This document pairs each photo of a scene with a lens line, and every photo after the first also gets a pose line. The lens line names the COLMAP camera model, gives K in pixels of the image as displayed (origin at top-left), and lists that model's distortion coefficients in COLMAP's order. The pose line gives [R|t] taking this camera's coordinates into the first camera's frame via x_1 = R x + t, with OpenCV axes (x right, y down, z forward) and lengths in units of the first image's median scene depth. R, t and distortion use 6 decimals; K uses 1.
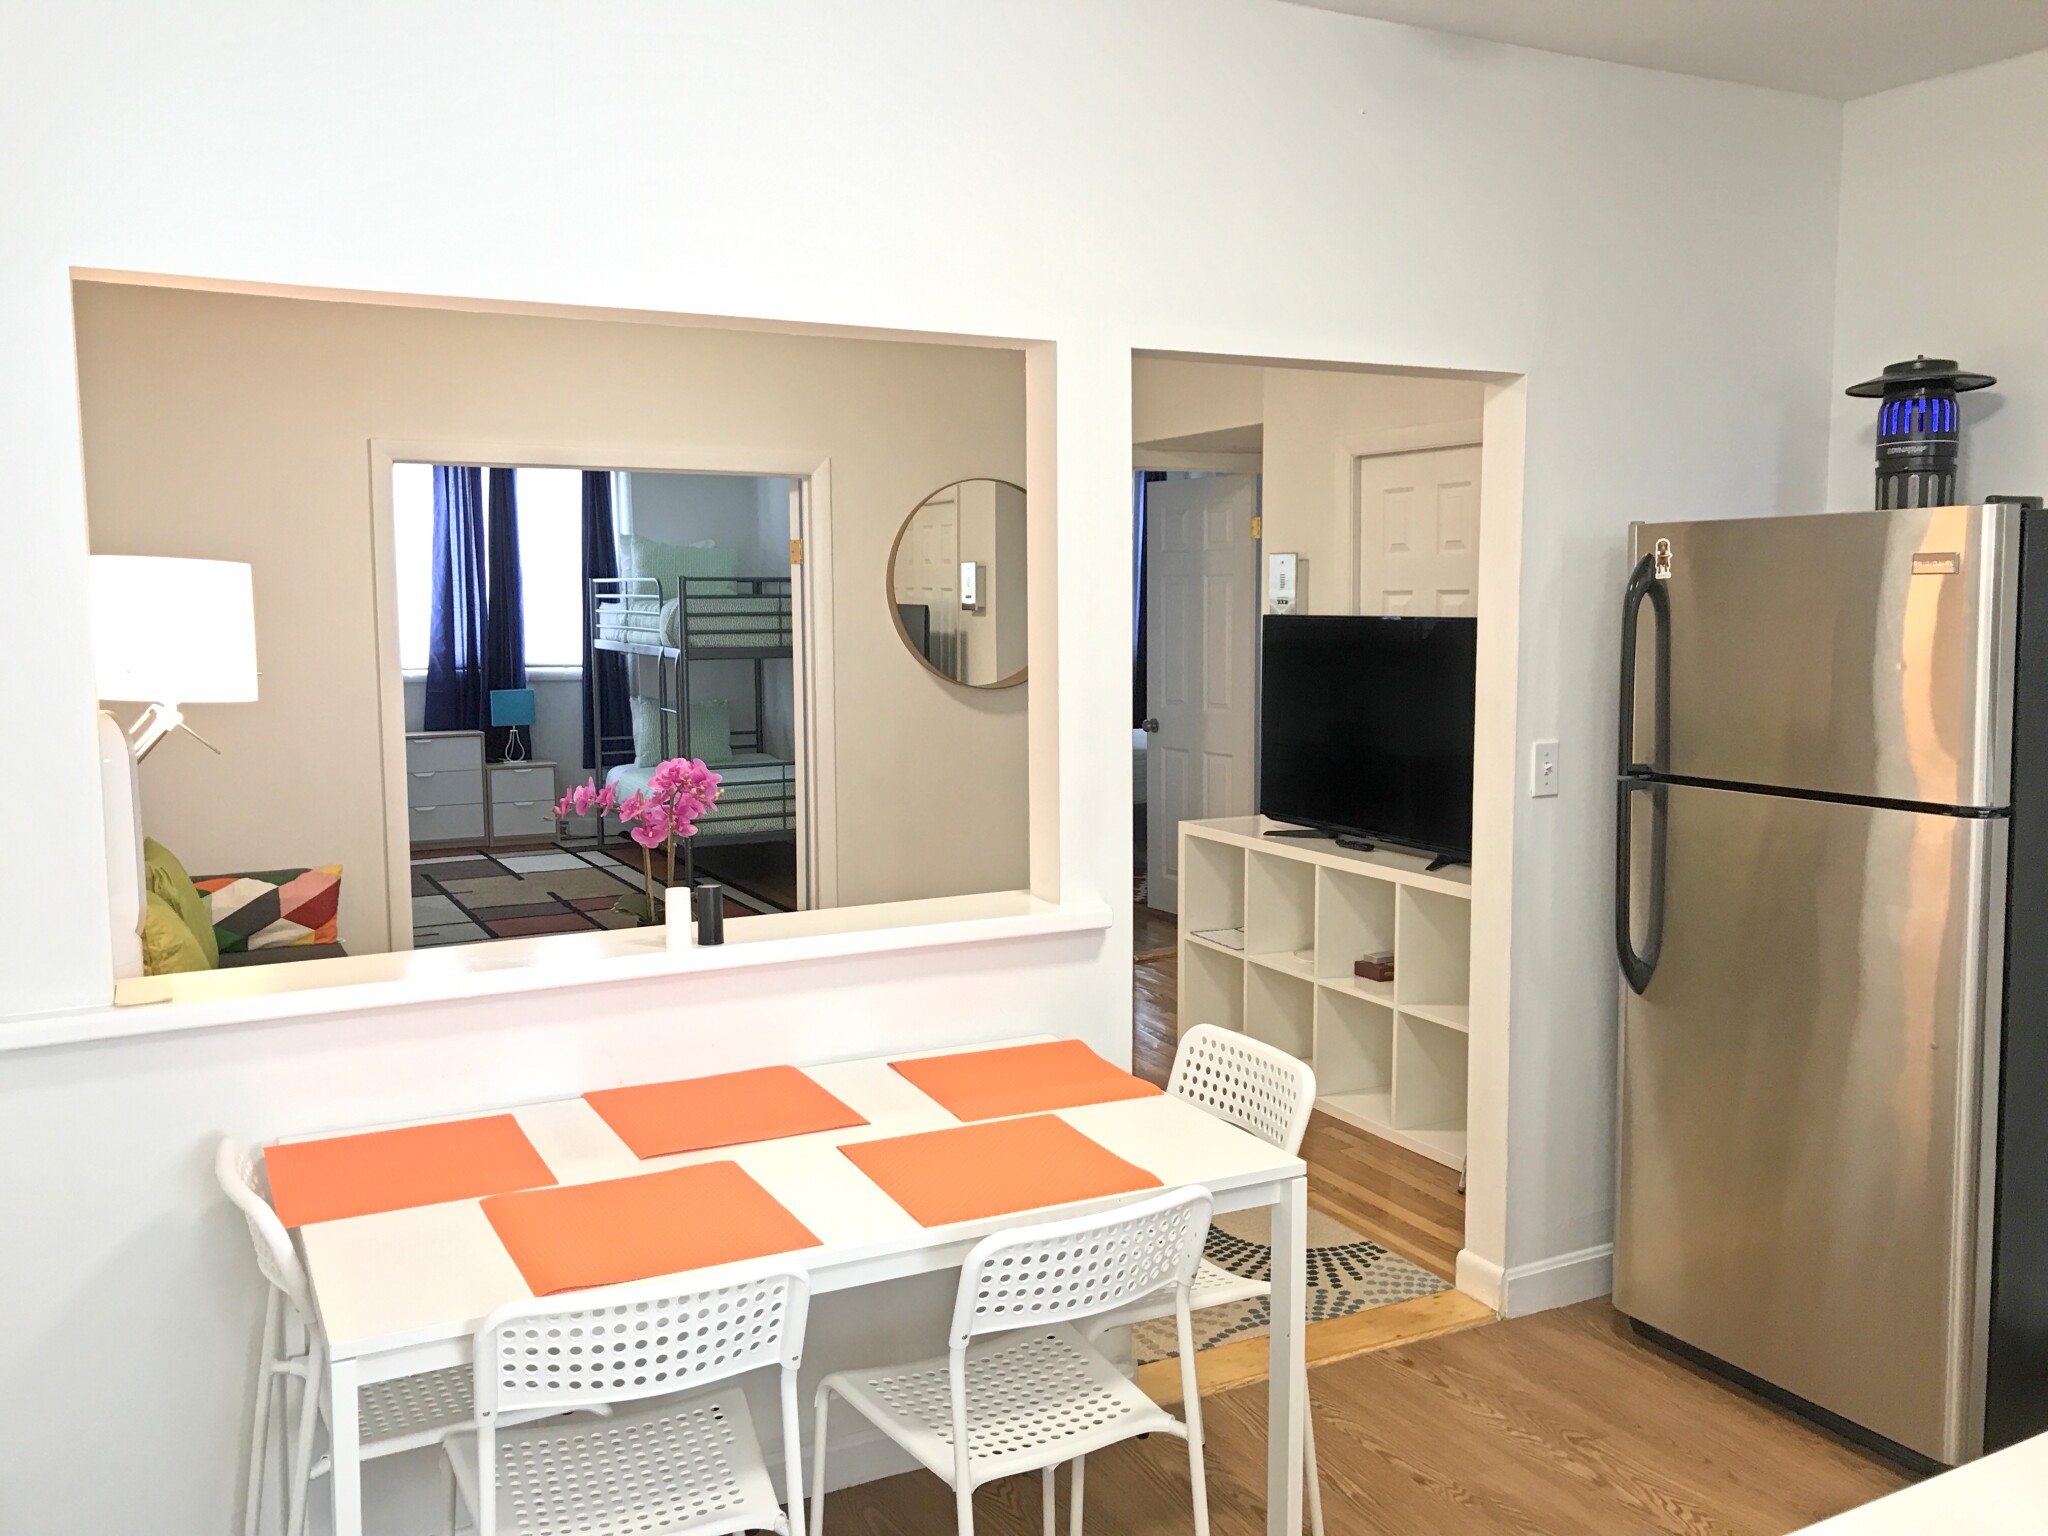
lens RADIAL K [[1705.0, 0, 1030.6], [0, 1705.0, 763.7], [0, 0, 1]] dist [0.025002, -0.021936]
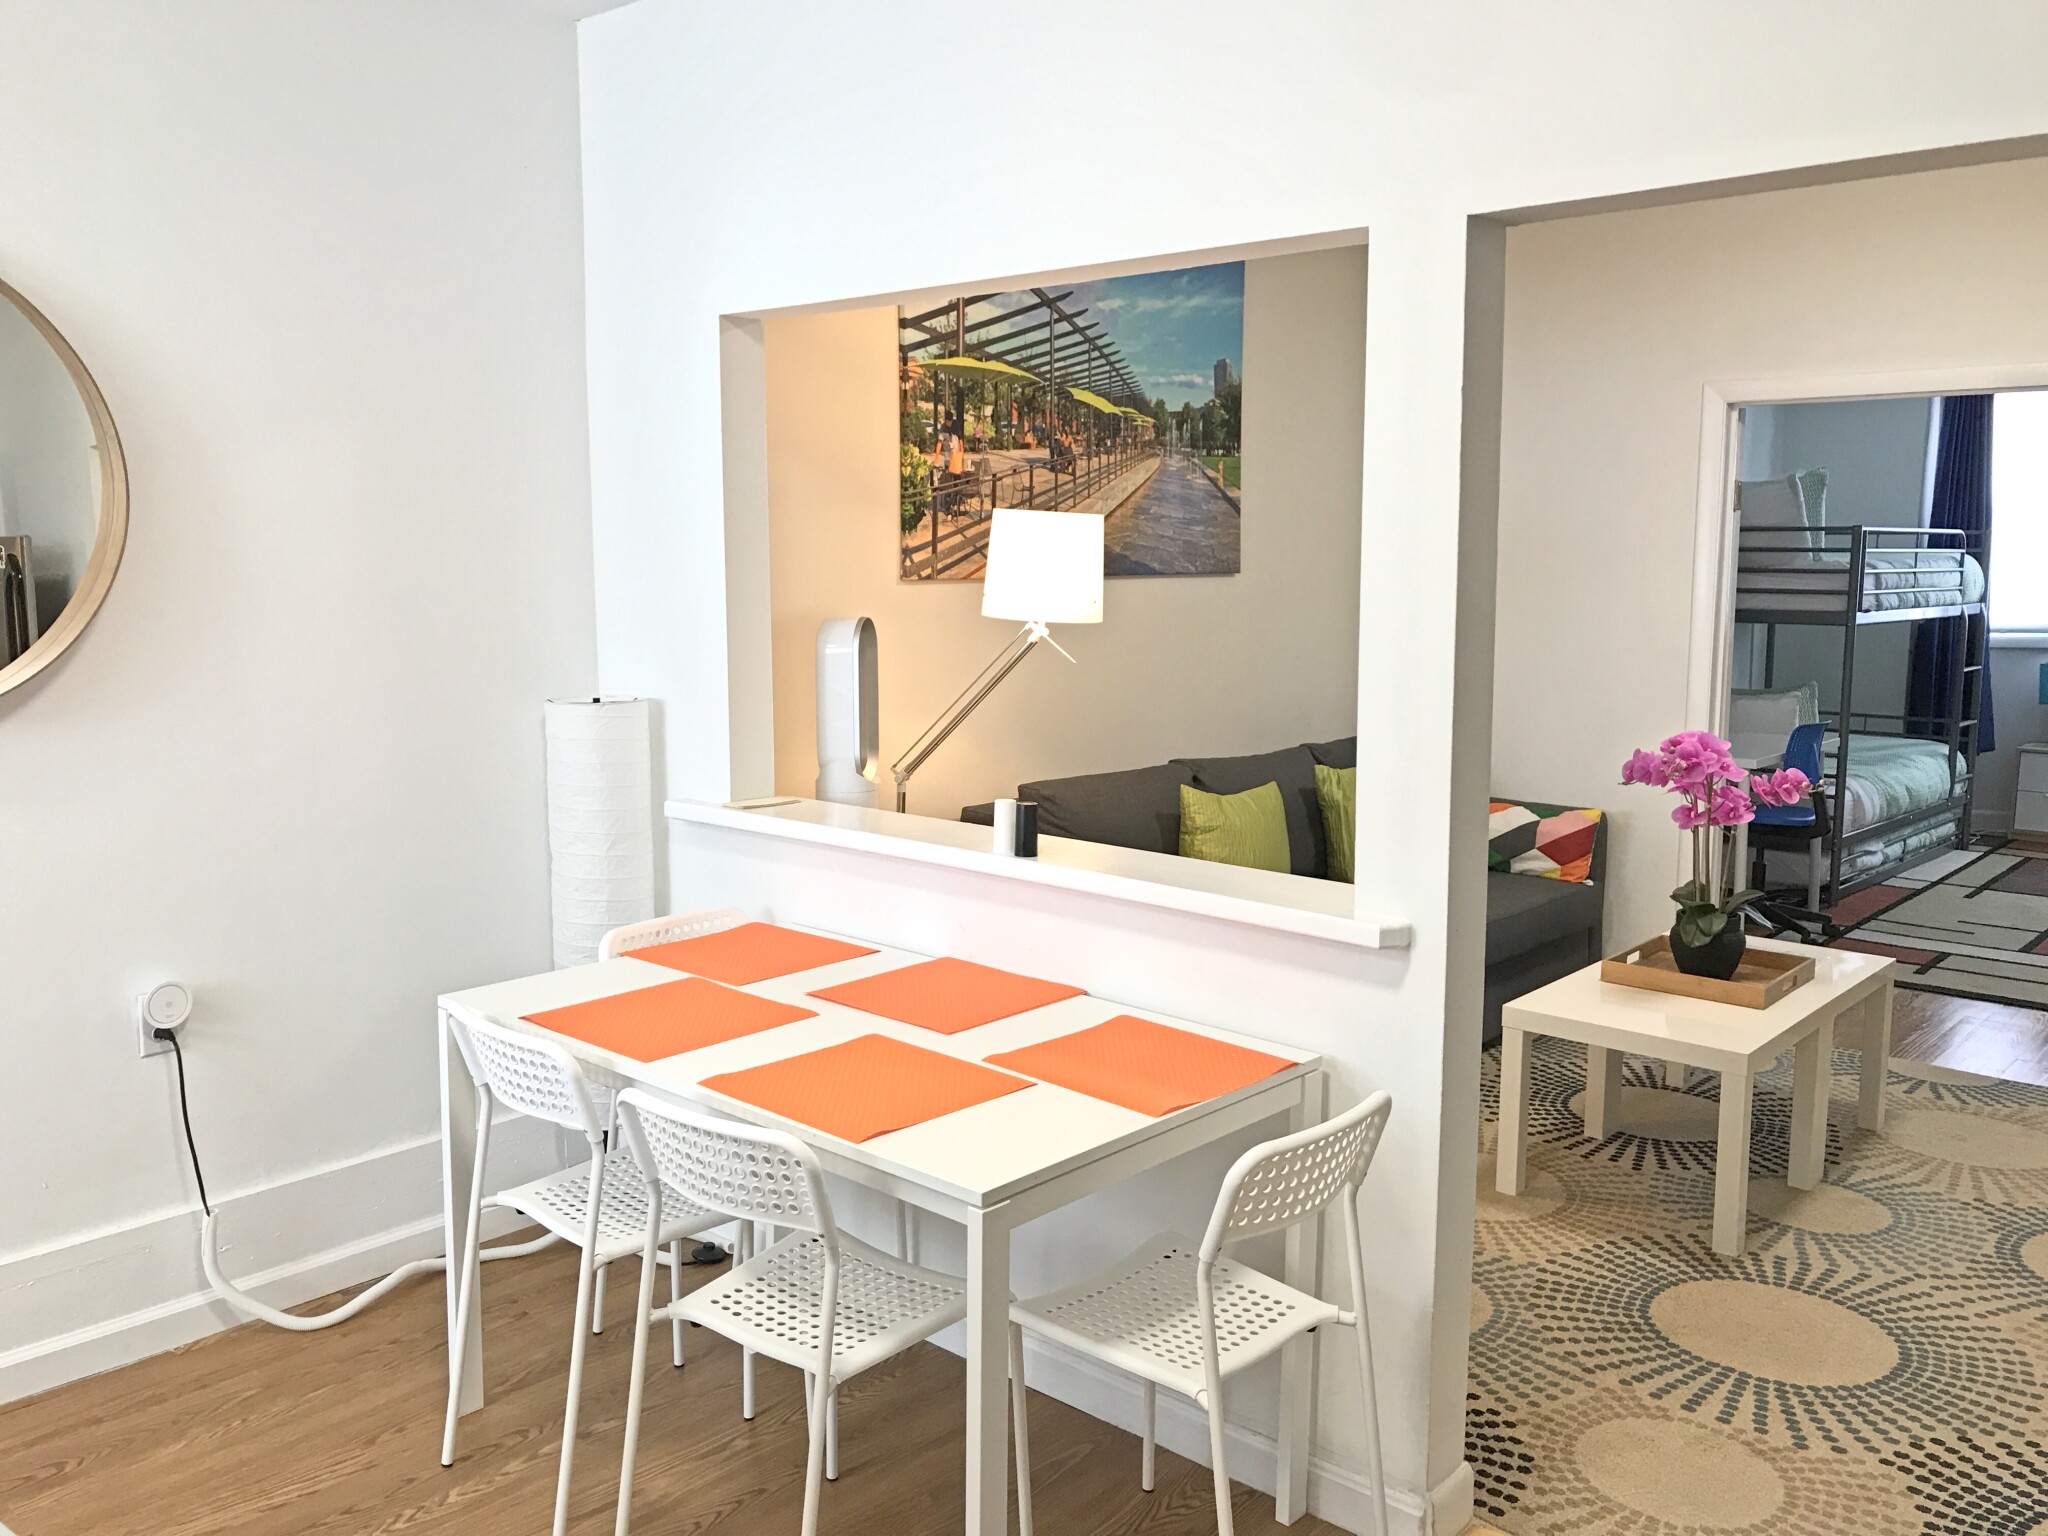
lens RADIAL K [[1705.0, 0, 1016.0], [0, 1705.0, 786.4], [0, 0, 1]] dist [0.025002, -0.021936]
pose [[0.356569, 0.143645, -0.923160, 0.256466], [-0.110077, 0.987686, 0.111169, -0.018438], [0.927762, 0.061979, 0.367990, 0.189192]]
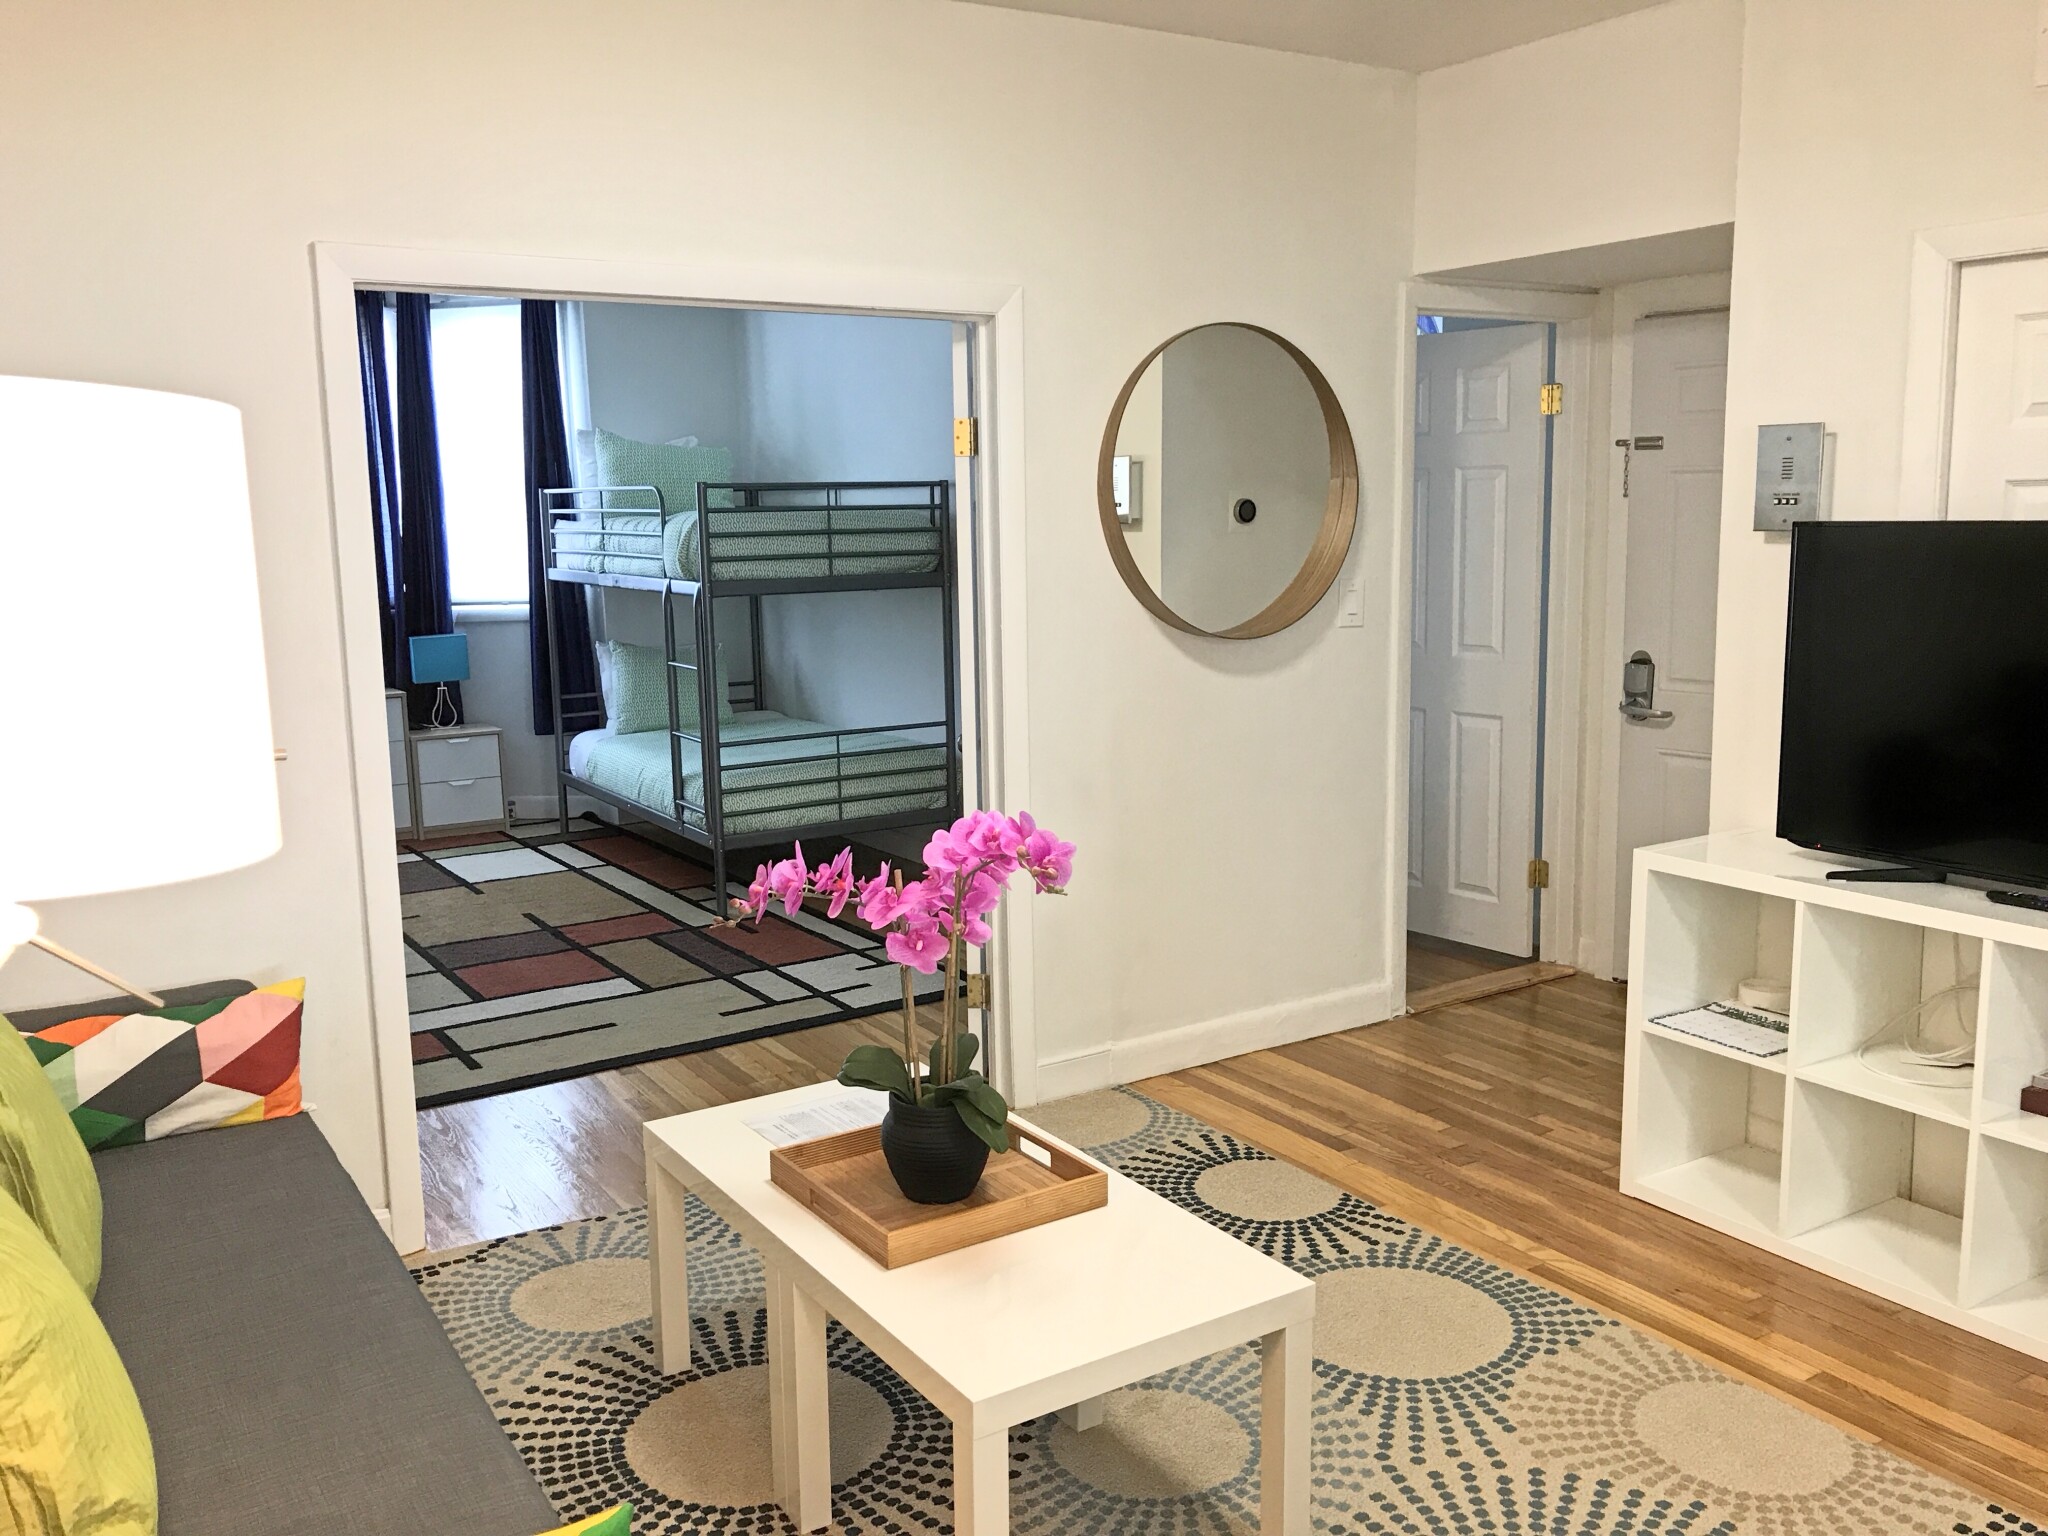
lens RADIAL K [[1705.0, 0, 1028.3], [0, 1705.0, 774.2], [0, 0, 1]] dist [0.025002, -0.021936]
pose [[0.996255, -0.026347, 0.082357, -0.127233], [0.021640, 0.998109, 0.057530, -0.023934], [-0.083717, -0.055532, 0.994941, 0.253381]]
